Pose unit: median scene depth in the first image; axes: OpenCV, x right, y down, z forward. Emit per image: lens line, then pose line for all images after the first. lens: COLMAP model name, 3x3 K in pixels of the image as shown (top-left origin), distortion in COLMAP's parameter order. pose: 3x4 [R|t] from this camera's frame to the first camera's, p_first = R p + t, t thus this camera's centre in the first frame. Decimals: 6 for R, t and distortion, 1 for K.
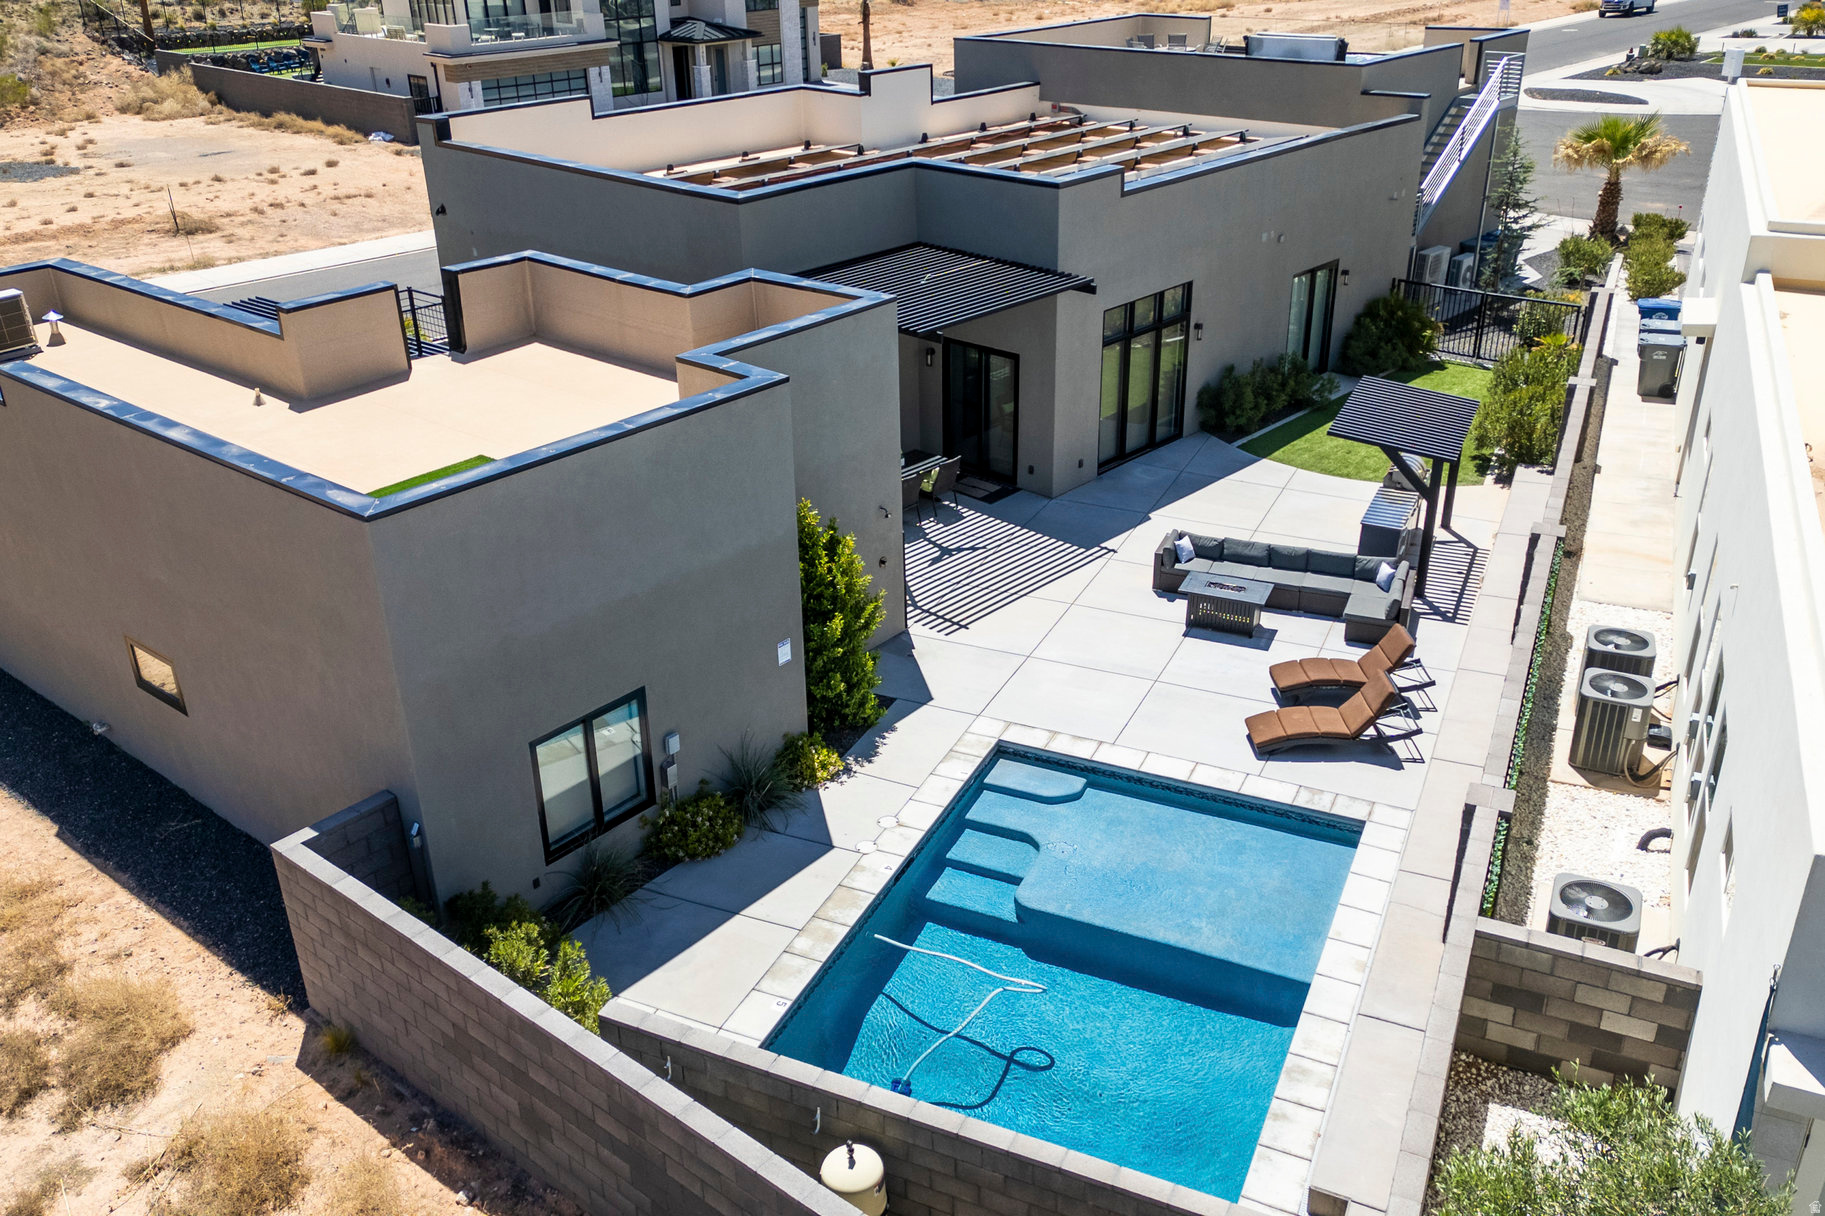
lens RADIAL K [[1556.8, 0, 921.7], [0, 1556.8, 610.5], [0, 0, 1]] dist [0.066984, -0.033410]
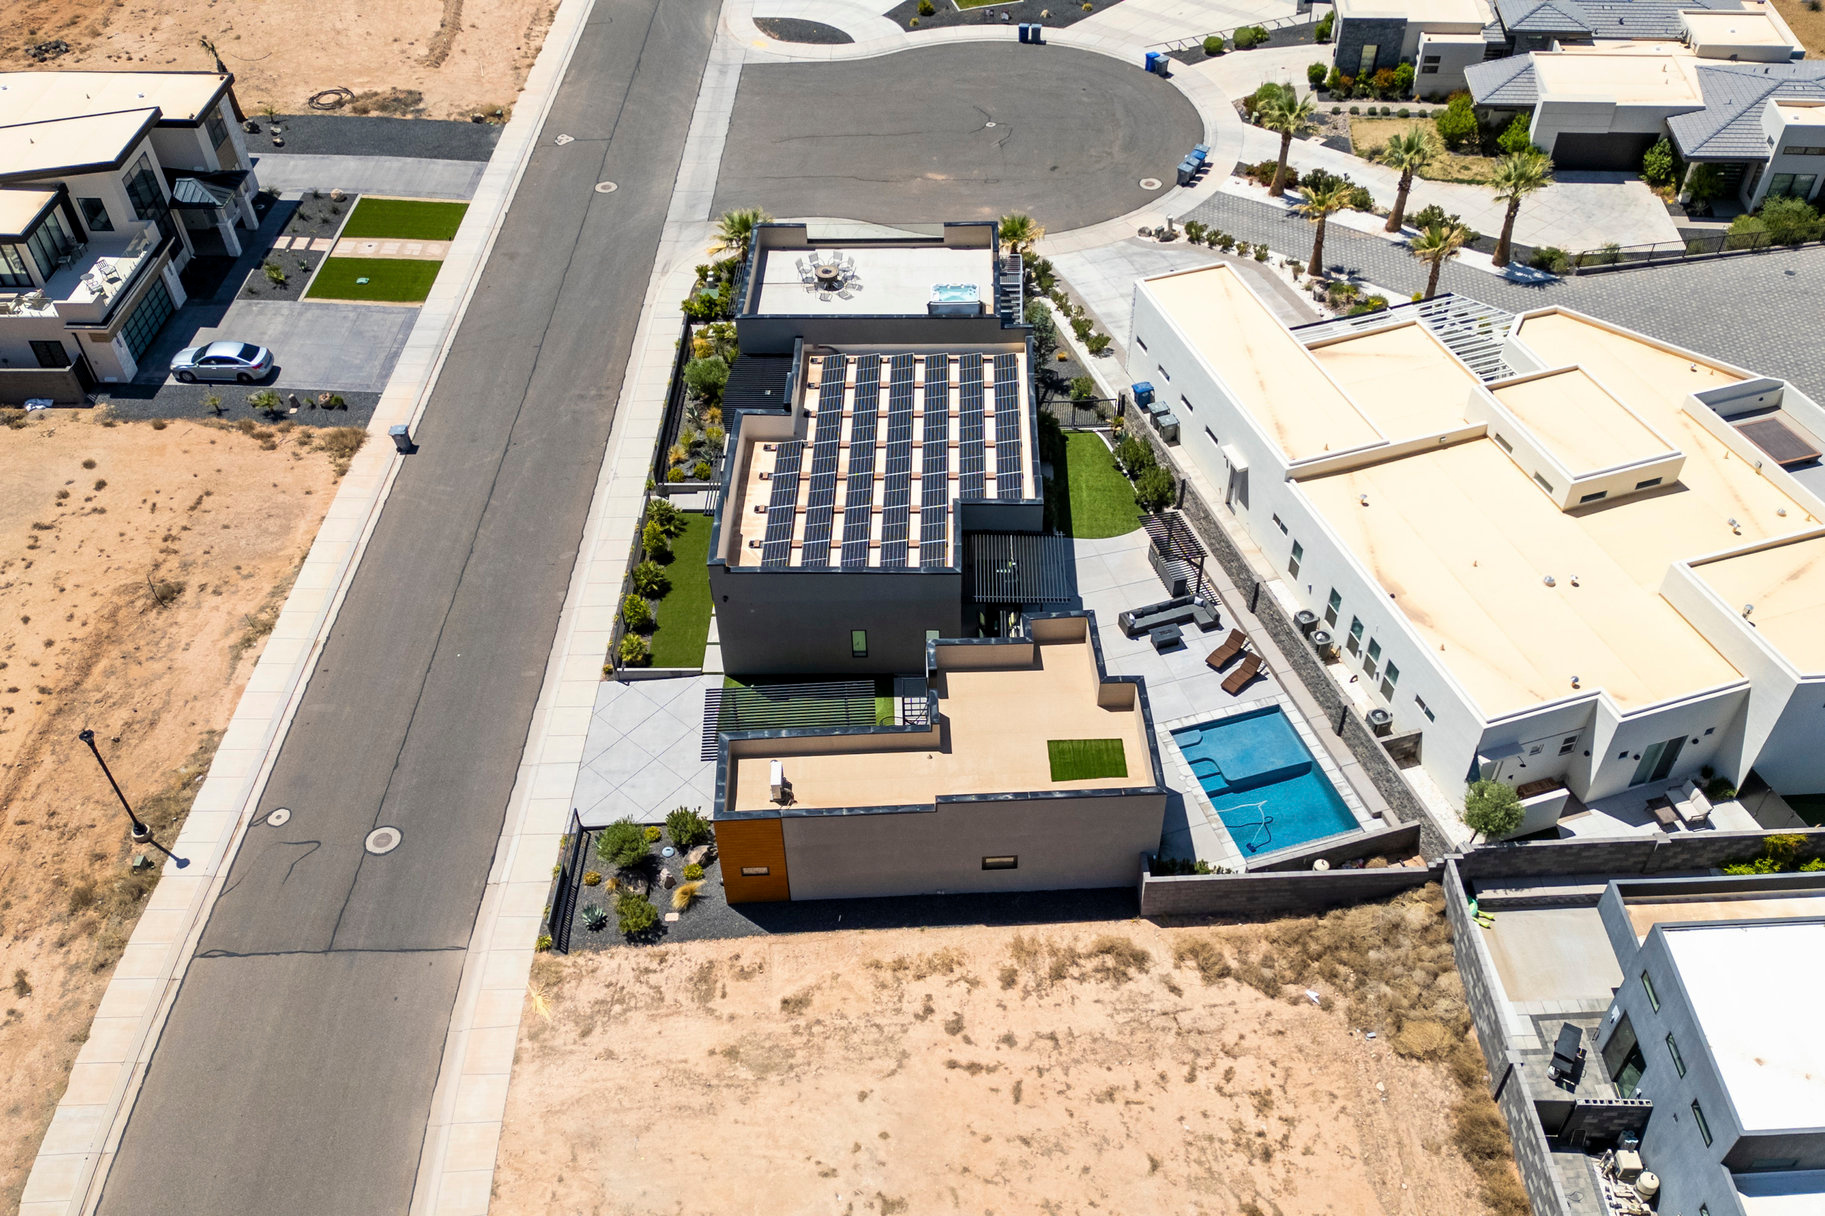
lens RADIAL K [[1556.8, 0, 915.0], [0, 1556.8, 608.7], [0, 0, 1]] dist [0.066984, -0.033410]
pose [[0.750908, -0.453257, 0.480308, -1.644942], [0.297930, 0.881575, 0.366145, -1.362382], [-0.589385, -0.131843, 0.797021, -1.042864]]
